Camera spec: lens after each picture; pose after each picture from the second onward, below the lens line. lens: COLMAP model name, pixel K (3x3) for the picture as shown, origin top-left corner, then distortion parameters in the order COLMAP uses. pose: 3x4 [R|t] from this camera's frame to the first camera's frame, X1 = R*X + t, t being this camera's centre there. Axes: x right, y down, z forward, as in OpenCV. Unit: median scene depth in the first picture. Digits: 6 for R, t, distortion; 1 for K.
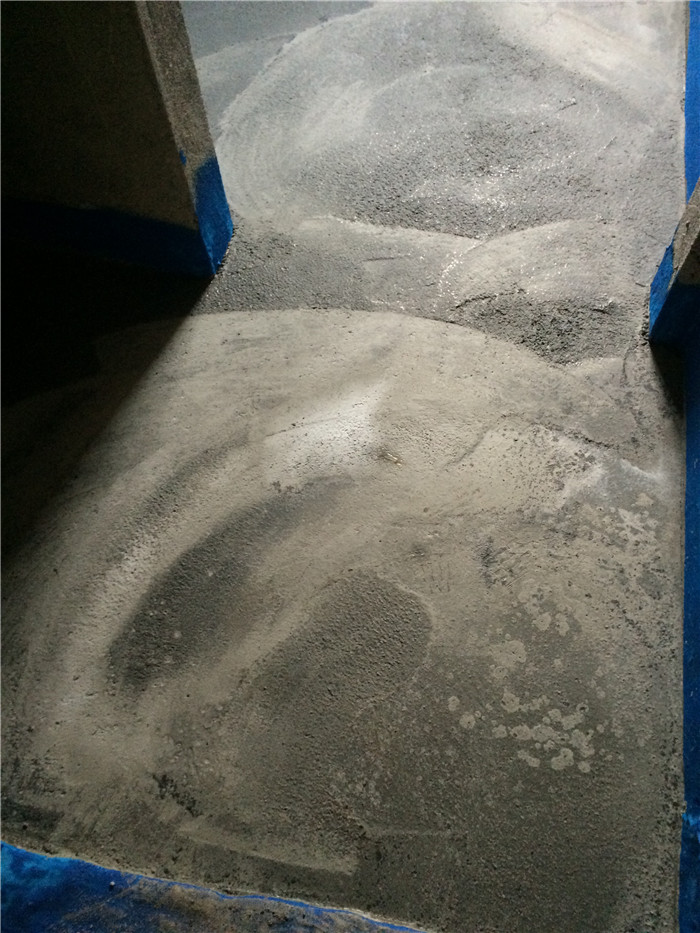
lens RADIAL K [[782.9, 0, 345.1], [0, 782.9, 460.3], [0, 0, 1]] dist [0.090952, -0.114842]
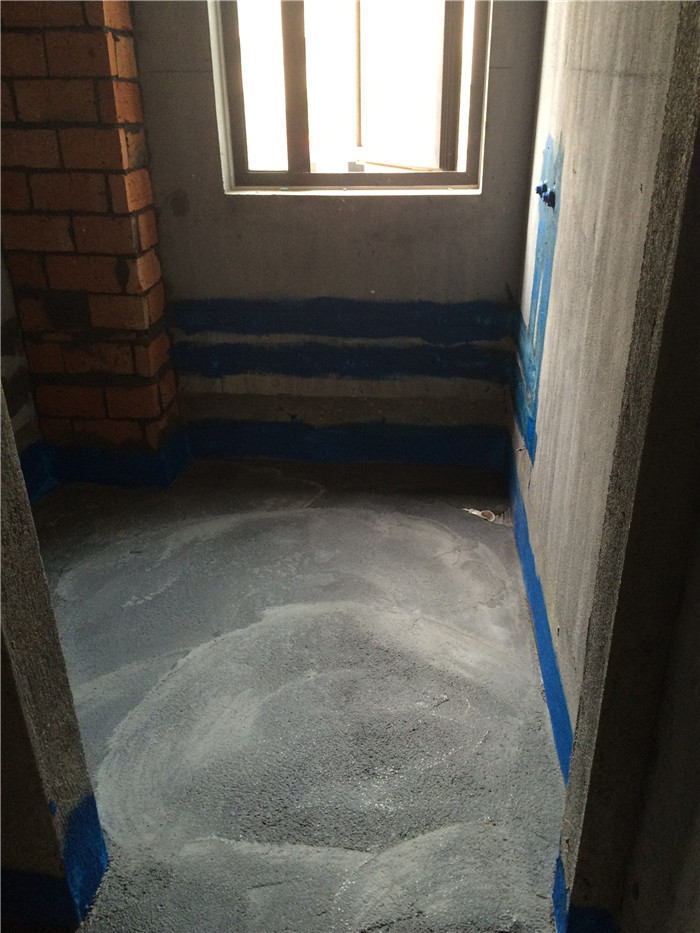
lens RADIAL K [[782.9, 0, 348.0], [0, 782.9, 465.6], [0, 0, 1]] dist [0.090952, -0.114842]
pose [[0.994115, -0.028930, 0.104394, 0.052988], [0.084772, 0.807738, -0.583415, -0.093394], [-0.067445, 0.588831, 0.805437, -0.050417]]
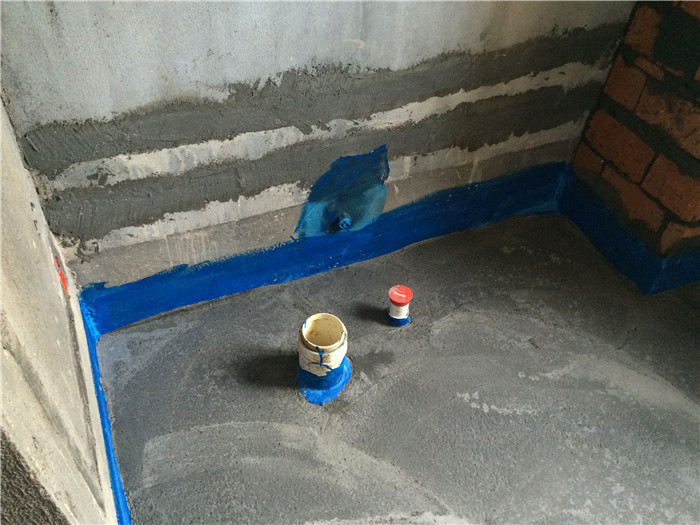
lens RADIAL K [[587.4, 0, 350.1], [0, 587.4, 260.4], [0, 0, 1]] dist [0.090952, -0.114842]
pose [[0.572697, 0.625900, -0.529403, 0.057581], [-0.755430, 0.653728, -0.044322, -0.669551], [0.318345, 0.425310, 0.847212, 0.297011]]
